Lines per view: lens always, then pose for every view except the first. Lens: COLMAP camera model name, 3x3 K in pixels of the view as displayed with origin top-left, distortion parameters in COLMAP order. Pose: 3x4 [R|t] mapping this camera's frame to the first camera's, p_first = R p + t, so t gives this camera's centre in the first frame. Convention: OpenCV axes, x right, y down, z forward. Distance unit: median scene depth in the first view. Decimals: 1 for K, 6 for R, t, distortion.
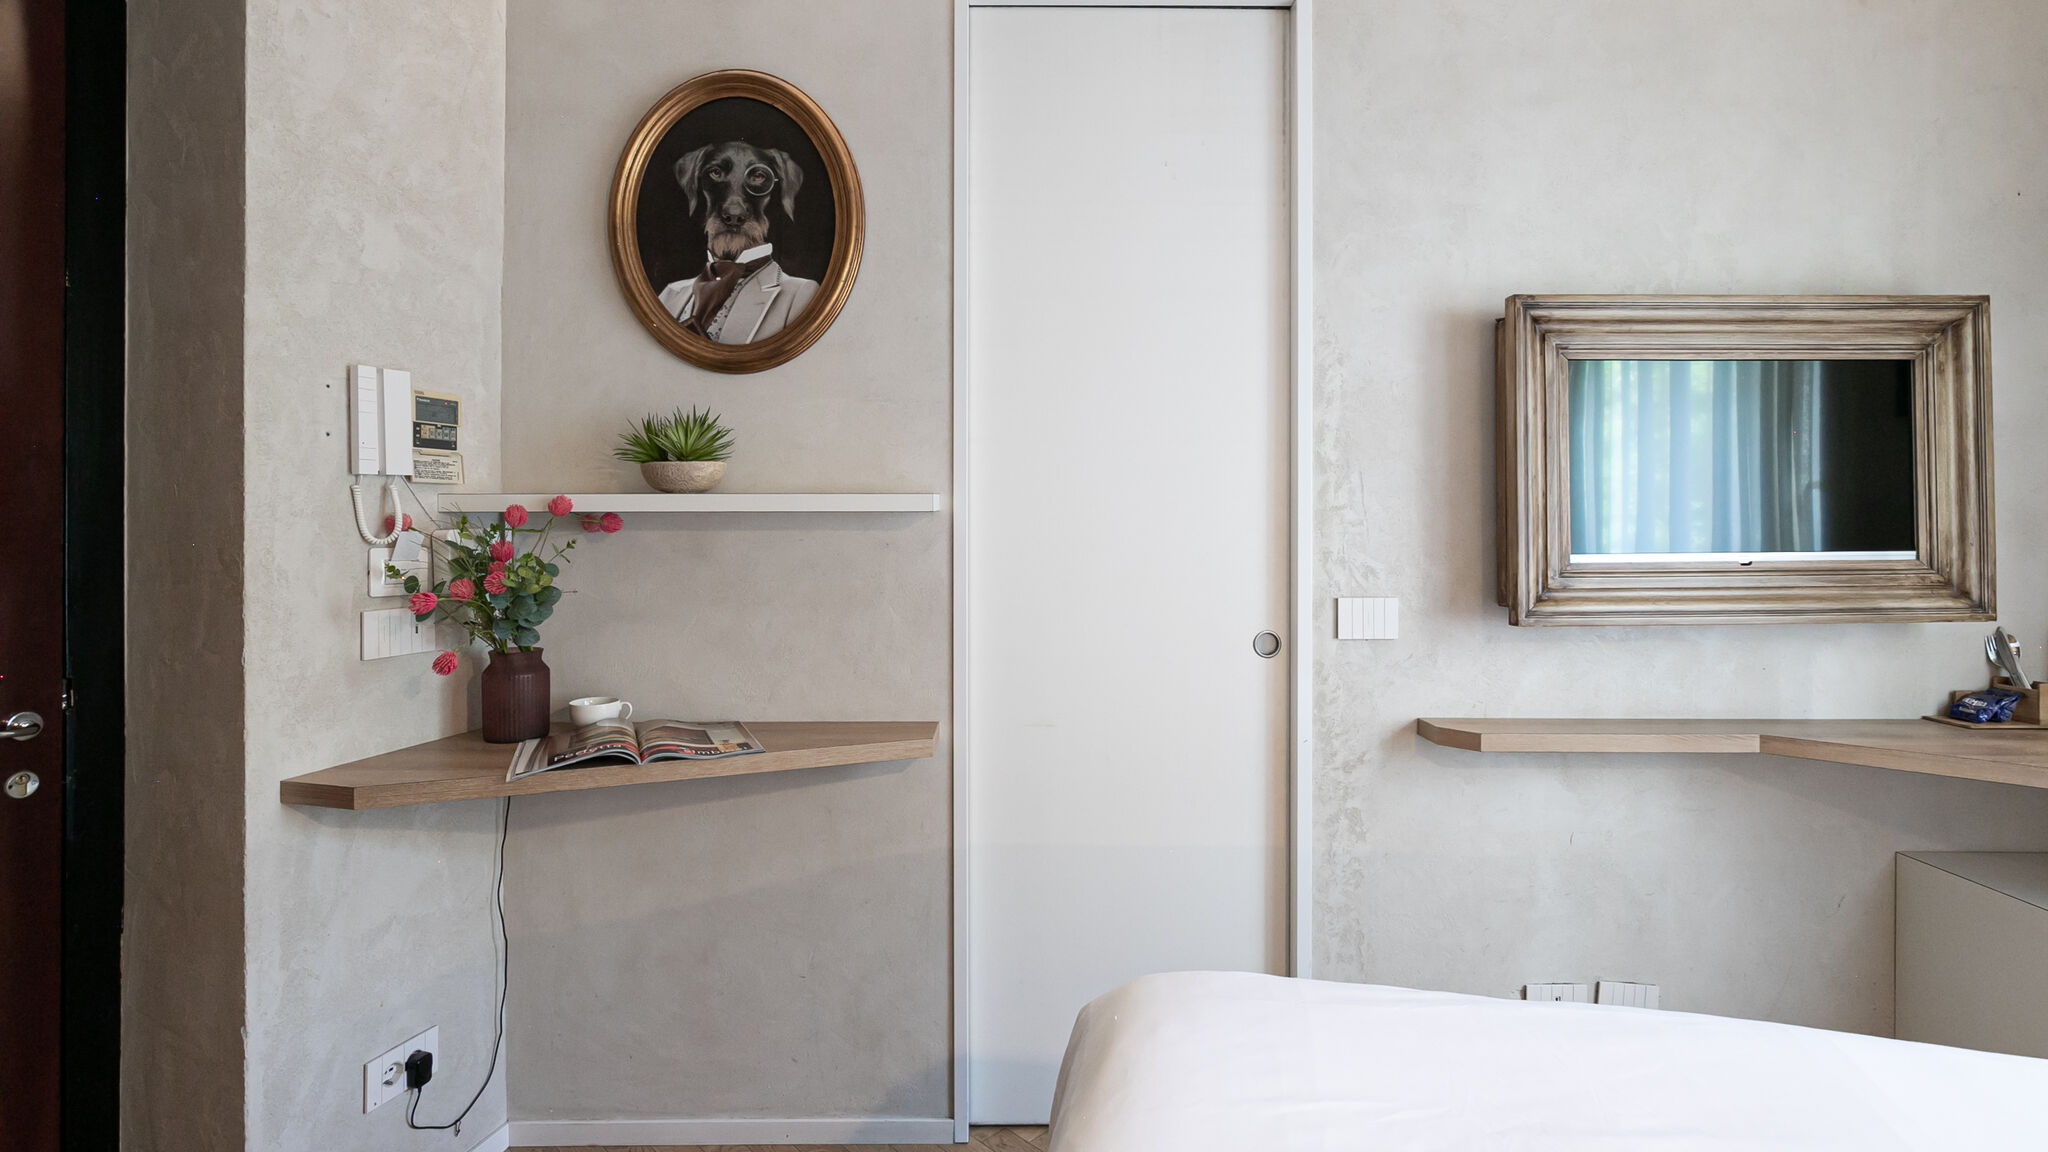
lens RADIAL K [[1001.7, 0, 998.0], [0, 1001.7, 538.0], [0, 0, 1]] dist [-0.003477, 0.001133]
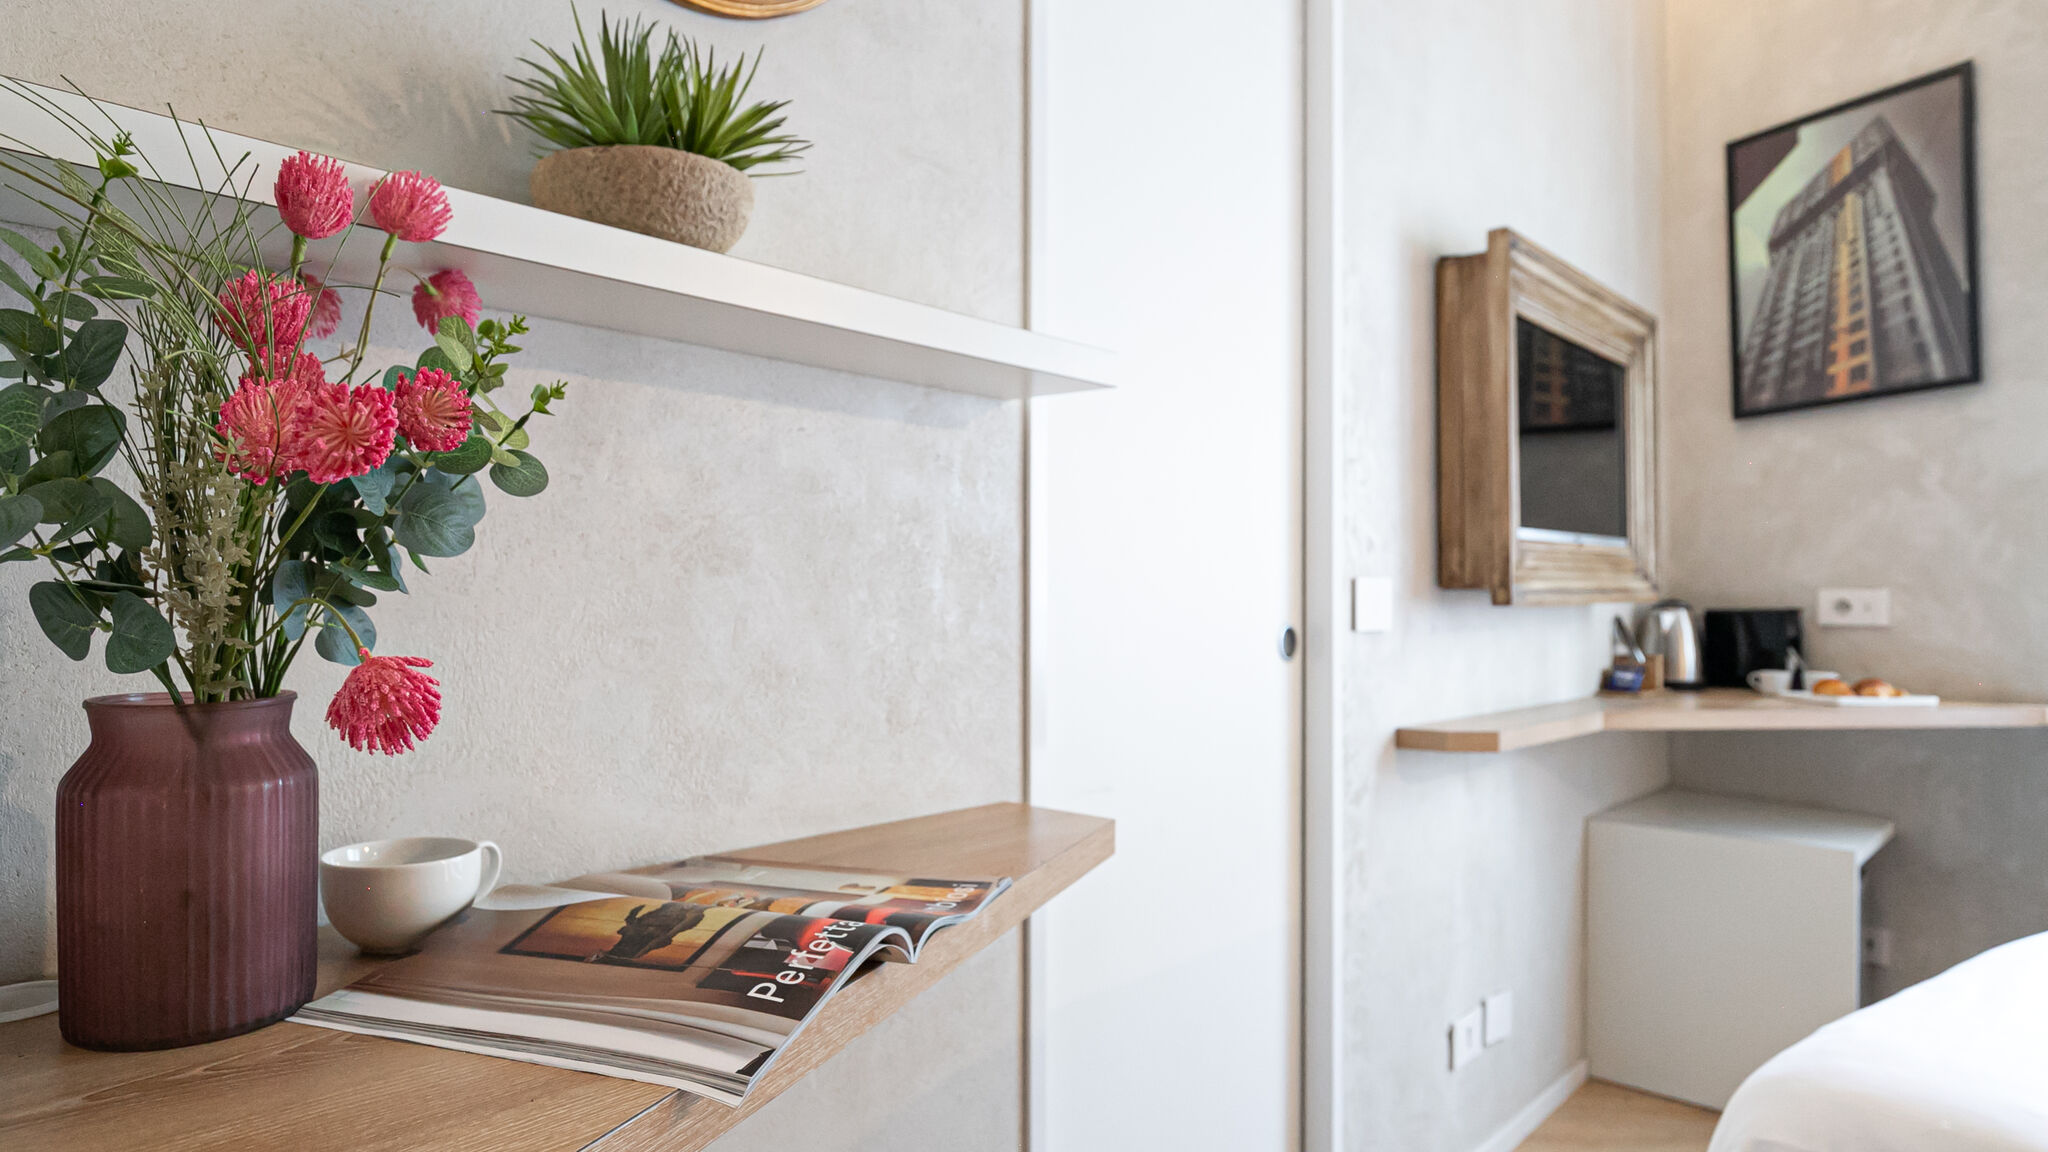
lens RADIAL K [[1208.7, 0, 1007.0], [0, 1208.7, 584.9], [0, 0, 1]] dist [-0.001093, 0.002552]
pose [[0.684817, 0.007426, 0.728677, -0.533938], [-0.006044, 0.999972, -0.004512, 0.074630], [-0.728690, -0.001314, 0.684842, 0.585935]]
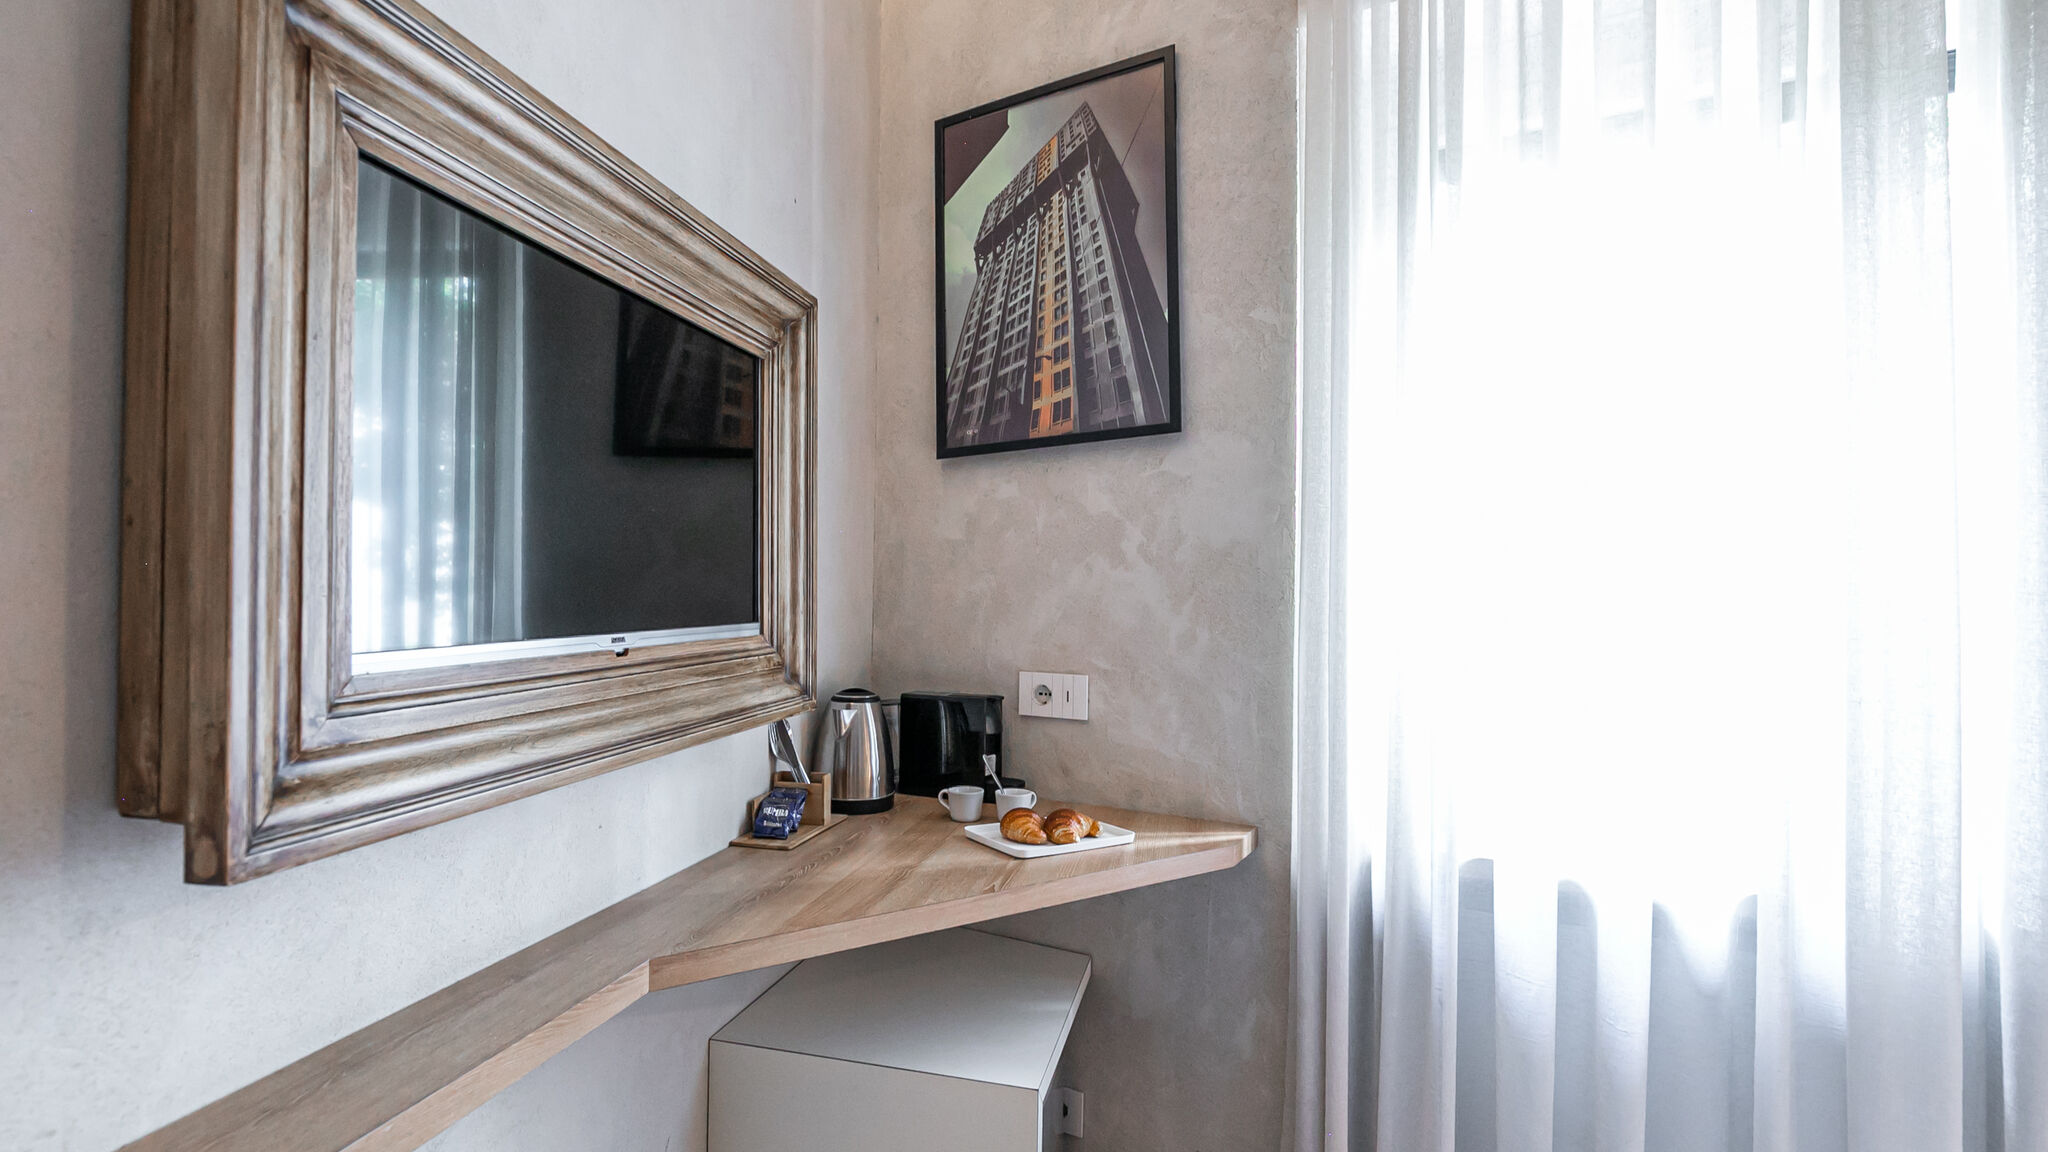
lens RADIAL K [[1001.7, 0, 1026.0], [0, 1001.7, 581.0], [0, 0, 1]] dist [-0.003477, 0.001133]
pose [[0.200799, 0.017112, 0.979483, 0.247521], [-0.014563, 0.999789, -0.014481, -0.009652], [-0.979524, -0.011356, 0.201006, 0.669387]]
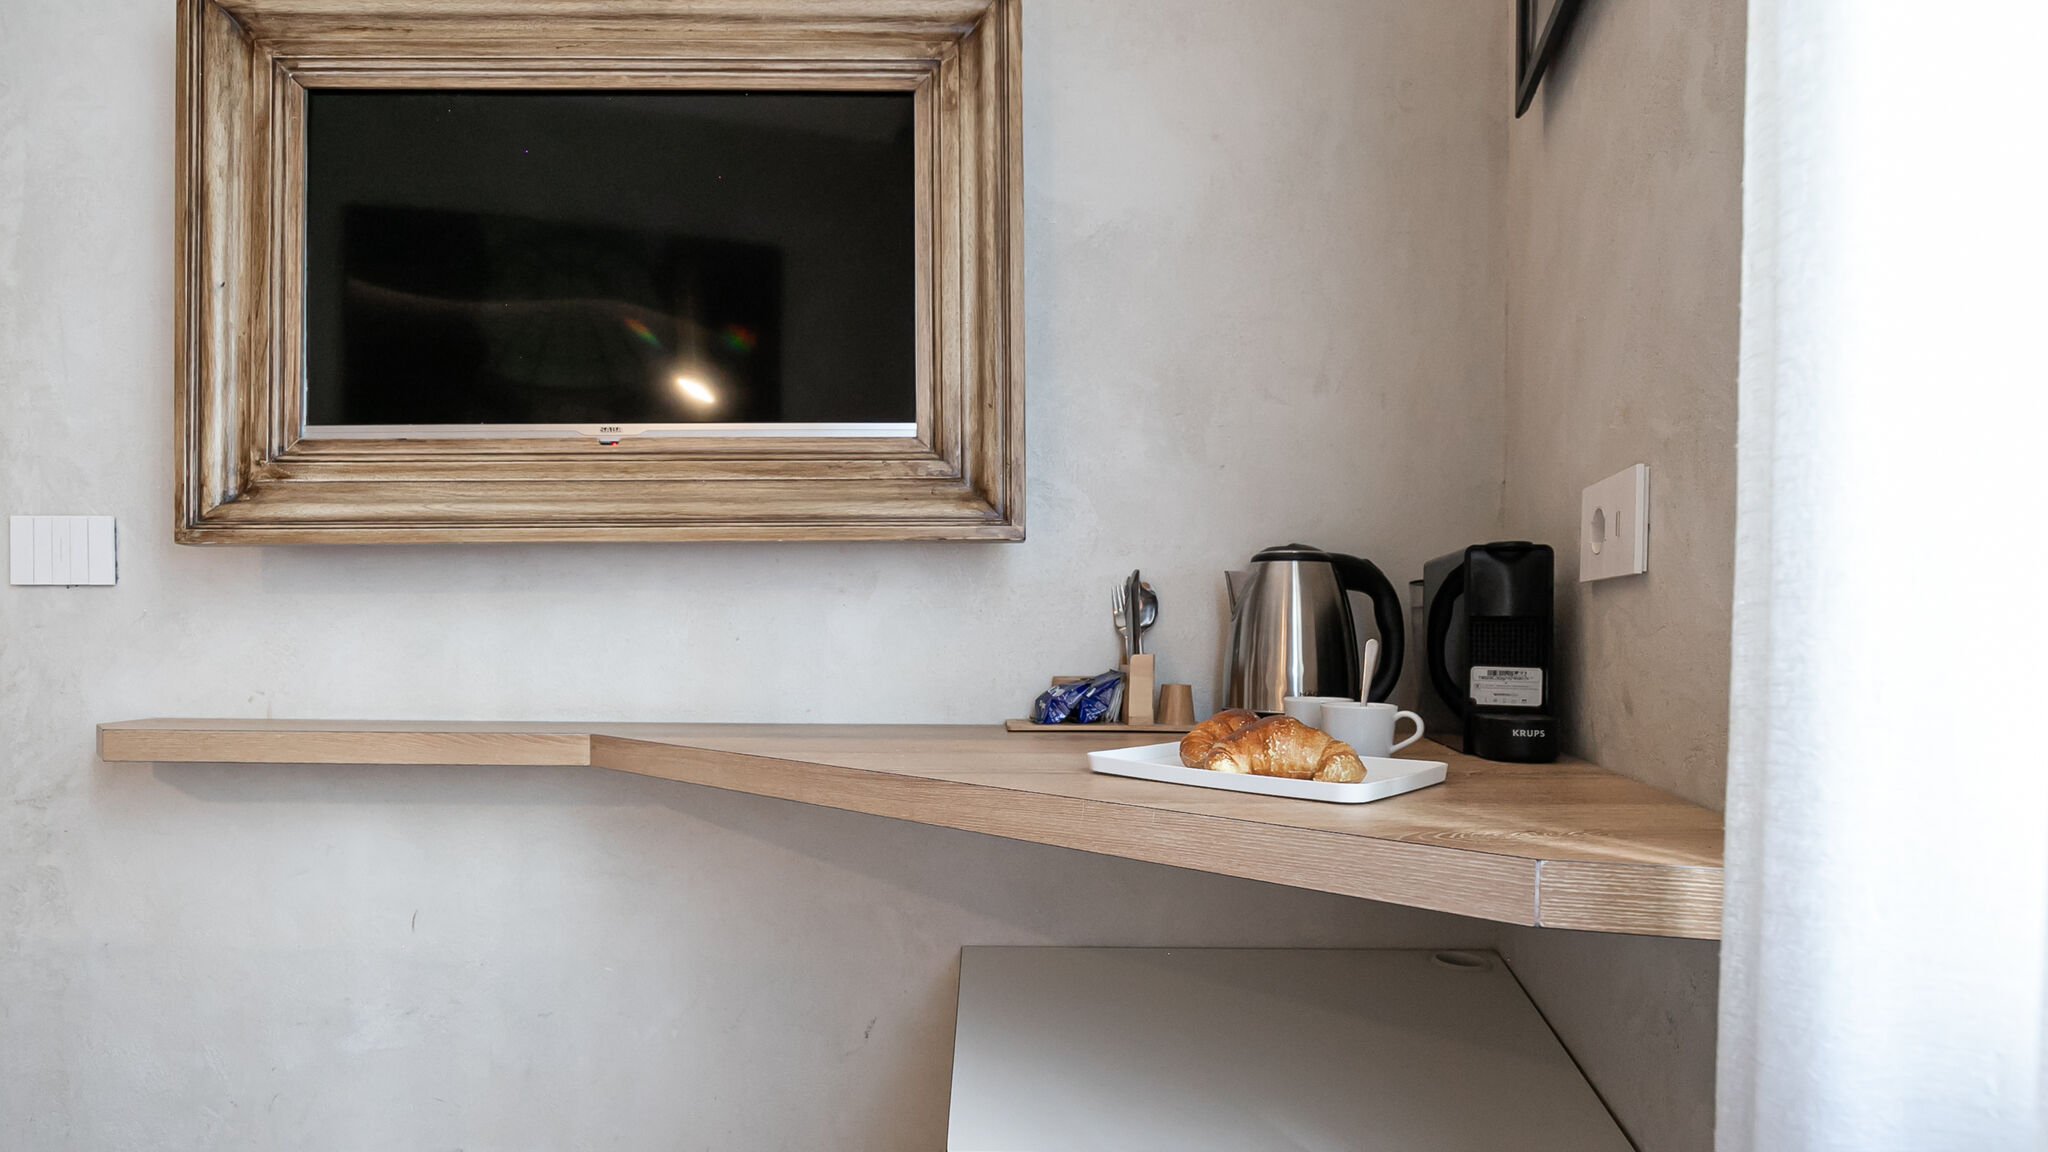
lens RADIAL K [[1090.0, 0, 1030.0], [0, 1090.0, 664.8], [0, 0, 1]] dist [-0.013414, -0.000218]
pose [[0.999982, 0.003339, 0.005015, 0.987585], [-0.003402, 0.999915, 0.012596, 0.145358], [-0.004972, -0.012613, 0.999908, 0.372239]]
